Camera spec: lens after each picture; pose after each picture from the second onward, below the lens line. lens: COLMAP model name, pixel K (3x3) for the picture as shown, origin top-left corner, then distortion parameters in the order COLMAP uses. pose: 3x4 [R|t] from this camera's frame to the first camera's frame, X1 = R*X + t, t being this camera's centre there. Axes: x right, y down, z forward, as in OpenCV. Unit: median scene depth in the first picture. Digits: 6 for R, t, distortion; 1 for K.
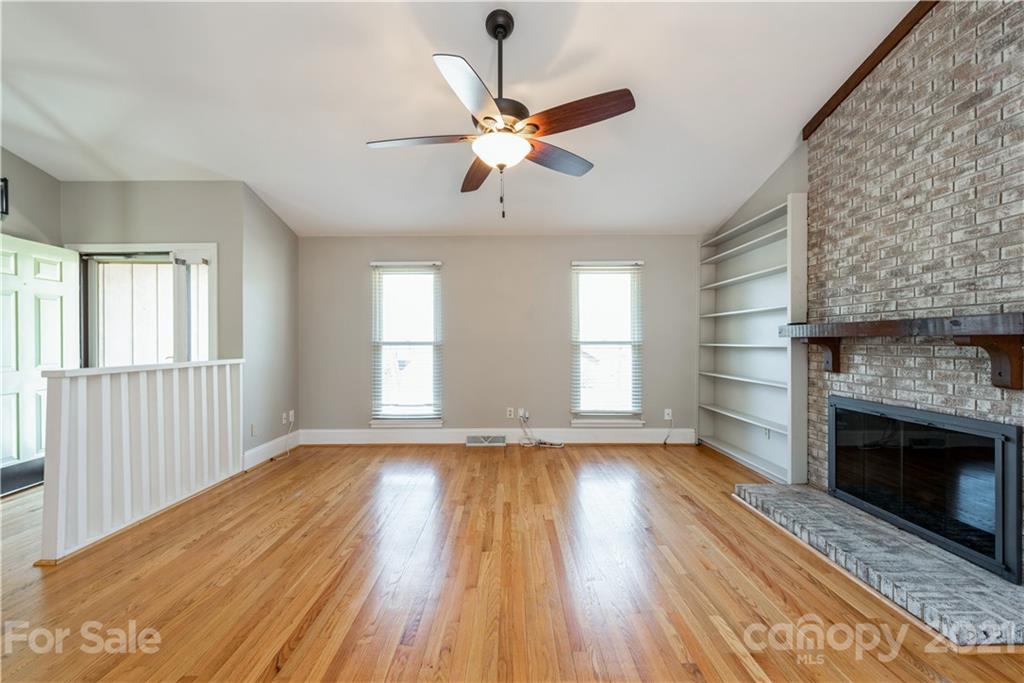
lens RADIAL K [[400.0, 0, 508.8], [0, 400.0, 342.0], [0, 0, 1]] dist [0.011166, -0.003102]
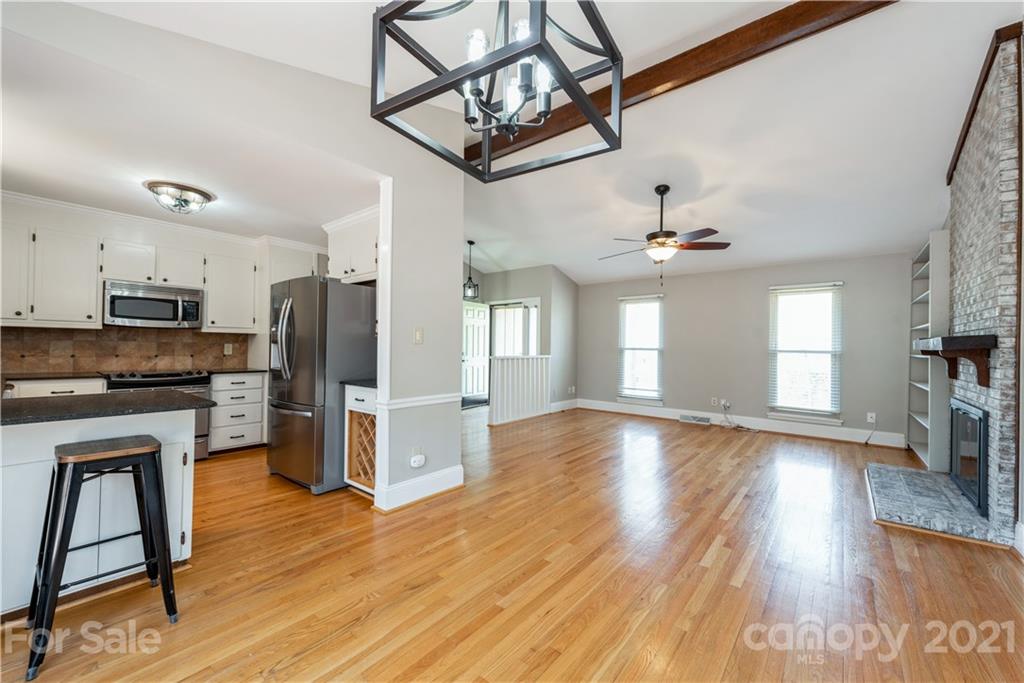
lens RADIAL K [[400.0, 0, 509.1], [0, 400.0, 342.6], [0, 0, 1]] dist [0.011166, -0.003102]
pose [[0.773275, 0.009106, -0.634006, 0.509694], [-0.016613, 0.999845, -0.005901, -0.005668], [0.633853, 0.015096, 0.773306, -0.776942]]
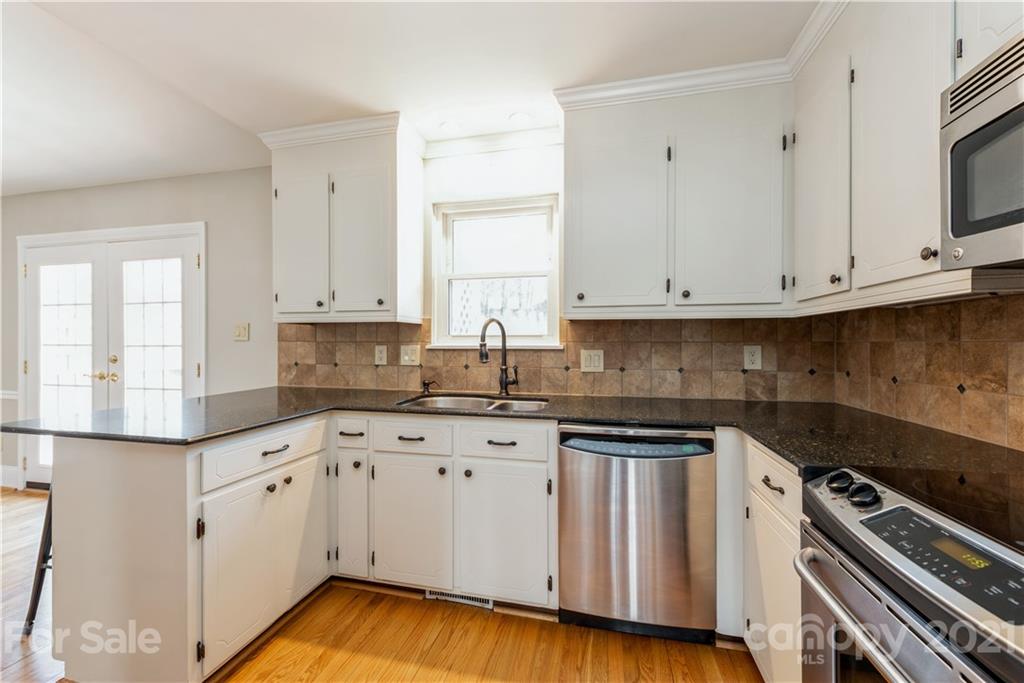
lens RADIAL K [[400.0, 0, 513.2], [0, 400.0, 343.9], [0, 0, 1]] dist [0.011166, -0.003102]
pose [[-0.976412, 0.005726, 0.215839, -1.019256], [0.004958, 0.999979, -0.004101, 0.004190], [-0.215858, -0.002934, -0.976420, -0.228884]]
